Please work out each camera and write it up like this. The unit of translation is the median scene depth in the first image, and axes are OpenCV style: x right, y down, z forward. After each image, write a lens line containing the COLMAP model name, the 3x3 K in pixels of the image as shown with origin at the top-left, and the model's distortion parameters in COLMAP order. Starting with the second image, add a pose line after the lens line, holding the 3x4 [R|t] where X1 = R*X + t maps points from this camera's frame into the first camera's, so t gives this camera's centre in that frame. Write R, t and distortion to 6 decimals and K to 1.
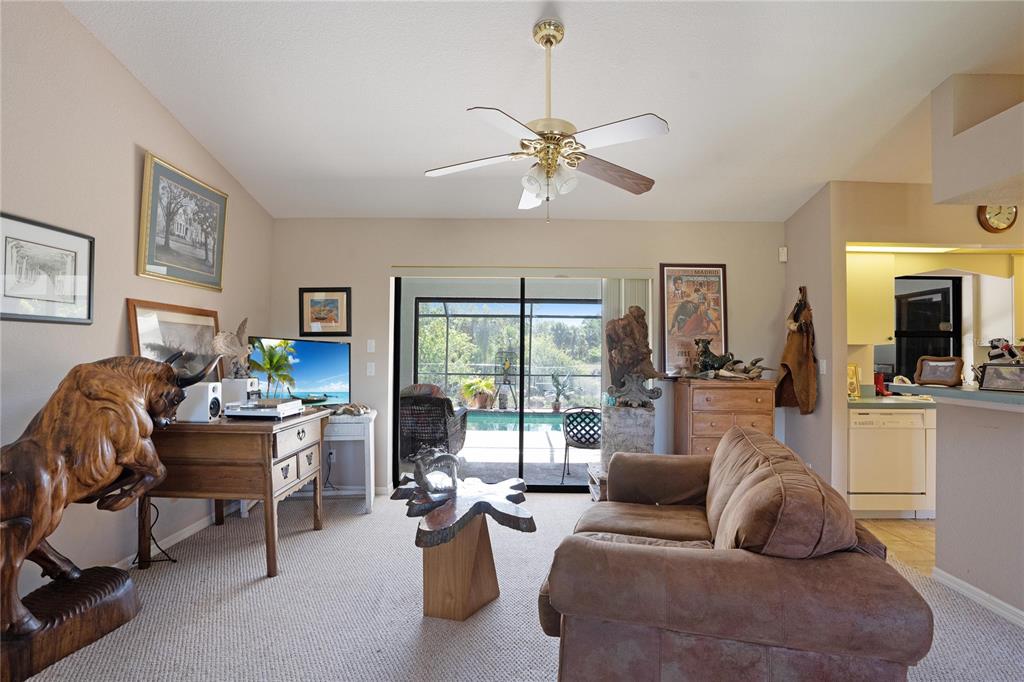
lens RADIAL K [[488.3, 0, 537.1], [0, 488.3, 340.9], [0, 0, 1]] dist [-0.053925, 0.029409]
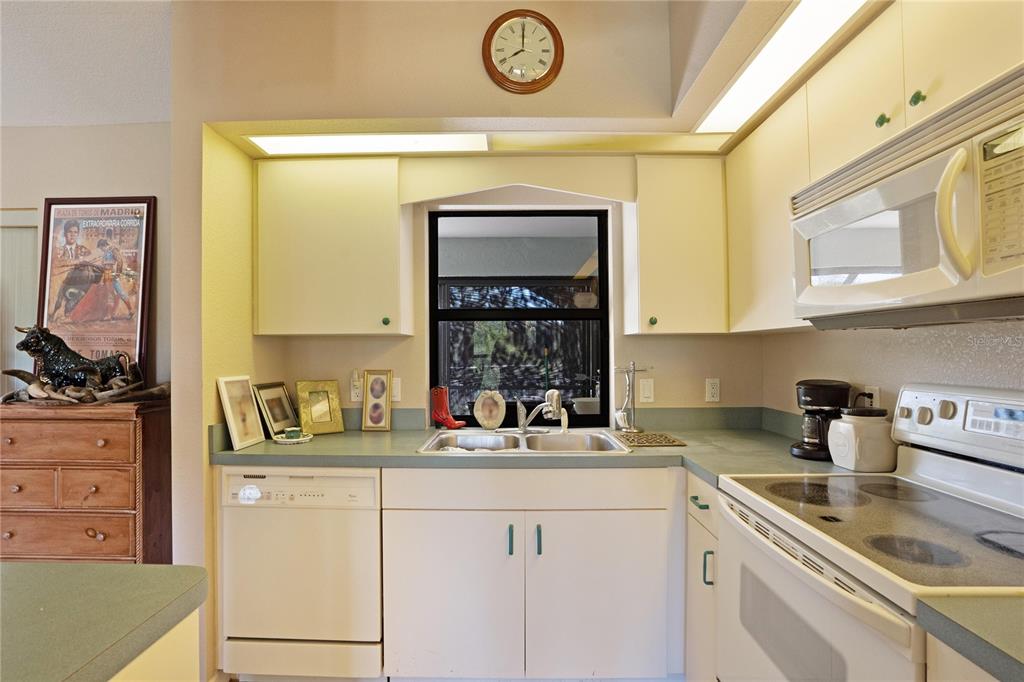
lens RADIAL K [[508.2, 0, 486.1], [0, 508.2, 342.7], [0, 0, 1]] dist [-0.001457, -0.000055]
pose [[0.998150, -0.010036, -0.059960, 0.927376], [0.010165, 0.999947, 0.001855, 0.018358], [0.059938, -0.002461, 0.998199, 0.489042]]
